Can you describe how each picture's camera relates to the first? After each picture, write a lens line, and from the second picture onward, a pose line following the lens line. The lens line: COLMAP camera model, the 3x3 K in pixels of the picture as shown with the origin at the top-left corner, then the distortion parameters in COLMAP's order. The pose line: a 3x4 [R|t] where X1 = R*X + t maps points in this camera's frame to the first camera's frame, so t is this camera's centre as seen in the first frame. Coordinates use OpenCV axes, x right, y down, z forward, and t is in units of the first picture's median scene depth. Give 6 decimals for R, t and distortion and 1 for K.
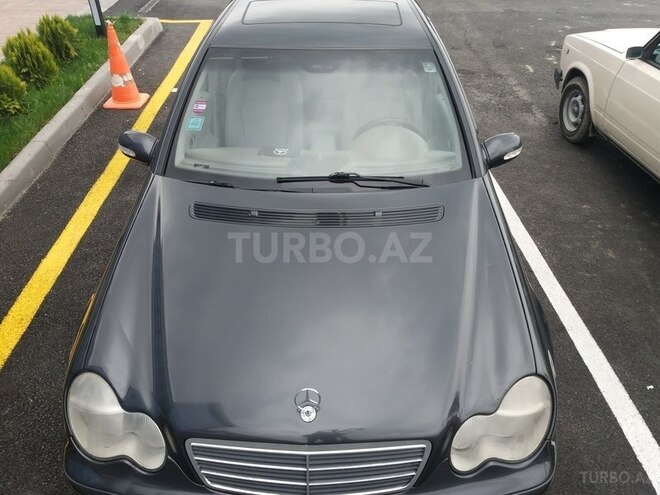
lens RADIAL K [[540.8, 0, 330.0], [0, 540.8, 247.5], [0, 0, 1]] dist [0.059753, -0.103601]
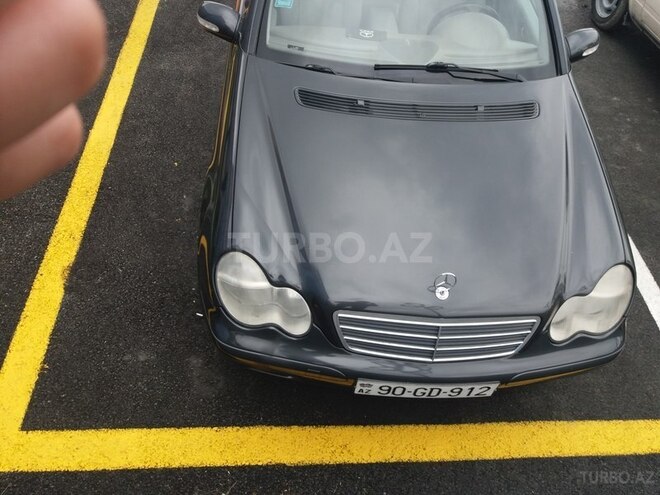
lens RADIAL K [[540.8, 0, 330.0], [0, 540.8, 247.5], [0, 0, 1]] dist [0.059753, -0.103601]
pose [[0.996646, 0.027098, 0.077216, -0.252367], [-0.044381, 0.971747, 0.231815, -0.029847], [-0.068753, -0.234464, 0.969691, -0.051930]]
